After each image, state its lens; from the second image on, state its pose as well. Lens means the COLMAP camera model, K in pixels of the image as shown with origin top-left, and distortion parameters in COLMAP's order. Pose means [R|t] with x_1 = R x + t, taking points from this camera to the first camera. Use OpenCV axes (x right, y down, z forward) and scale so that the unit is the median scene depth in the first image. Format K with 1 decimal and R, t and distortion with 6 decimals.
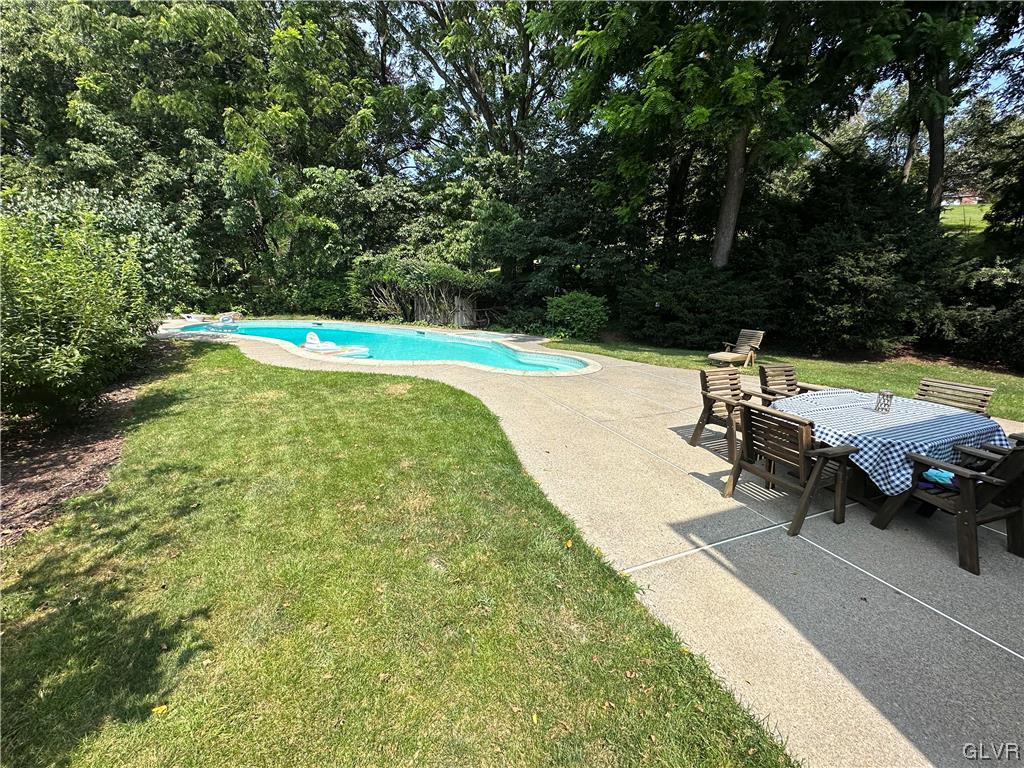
lens RADIAL K [[406.6, 0, 514.3], [0, 406.6, 385.3], [0, 0, 1]] dist [-0.003158, 0.000021]
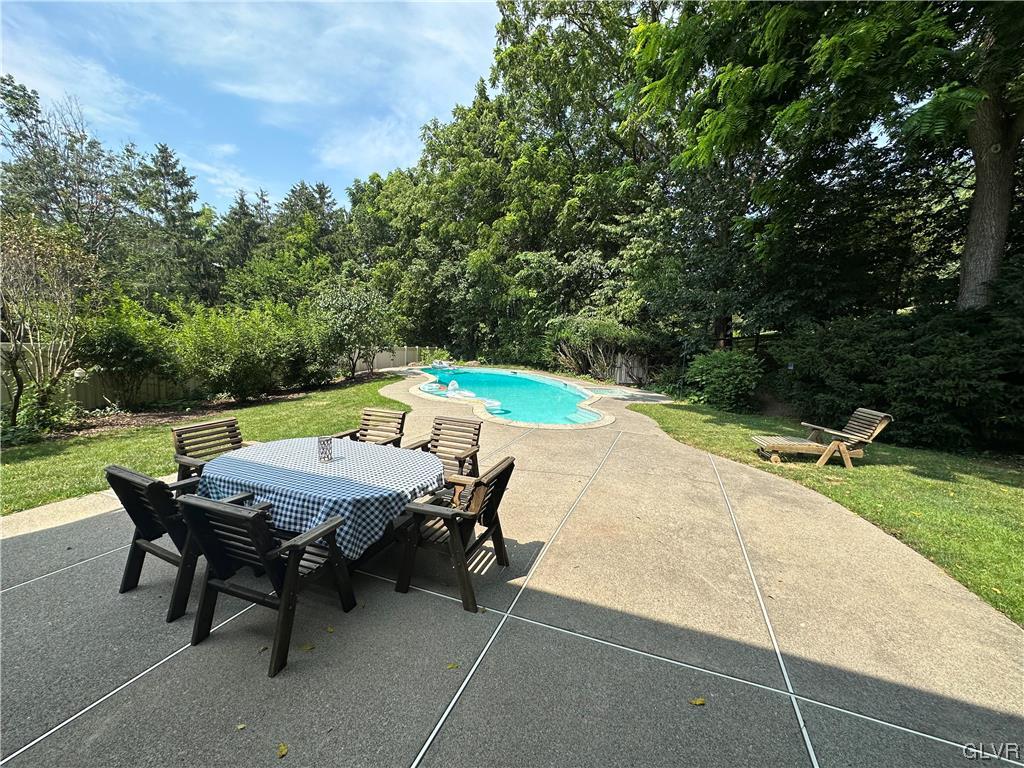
lens RADIAL K [[406.6, 0, 514.3], [0, 406.6, 385.3], [0, 0, 1]] dist [-0.003158, 0.000021]
pose [[0.707658, 0.075032, -0.702560, 0.398810], [-0.173850, 0.982266, -0.070208, -0.024603], [0.684833, 0.171823, 0.708153, 0.127903]]
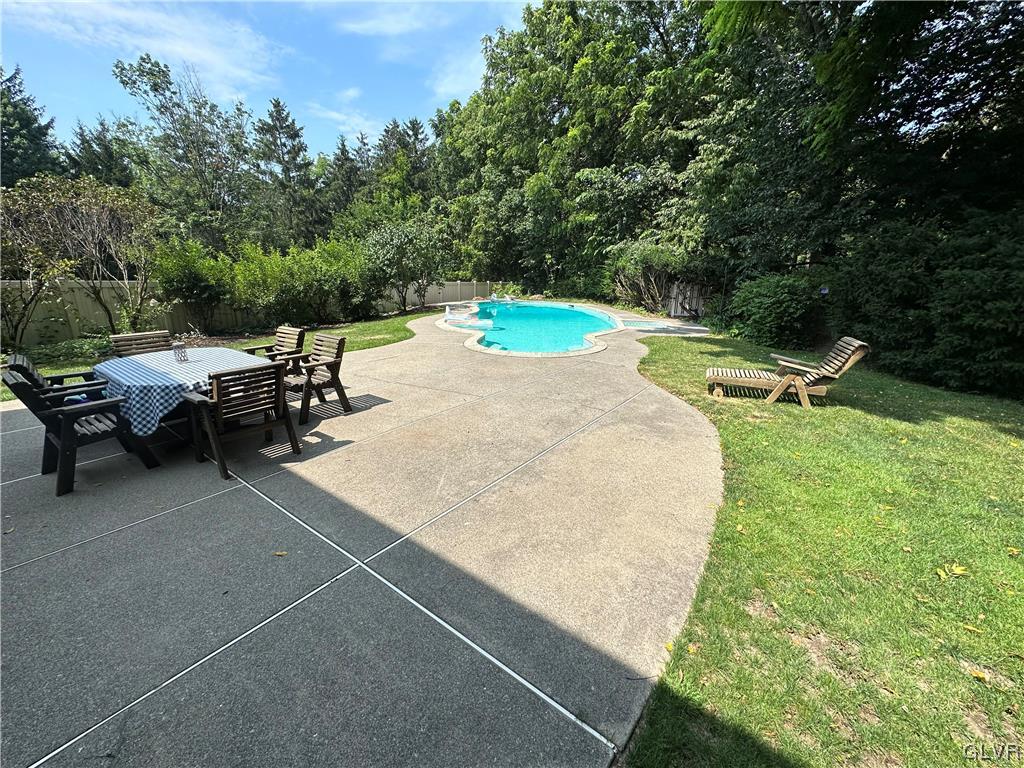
lens RADIAL K [[405.3, 0, 514.0], [0, 405.3, 388.9], [0, 0, 1]] dist [-0.002653, -0.000146]
pose [[0.491309, 0.215179, -0.843986, 0.511313], [-0.189445, 0.972204, 0.137587, -0.043468], [0.850133, 0.092291, 0.518417, 0.256993]]
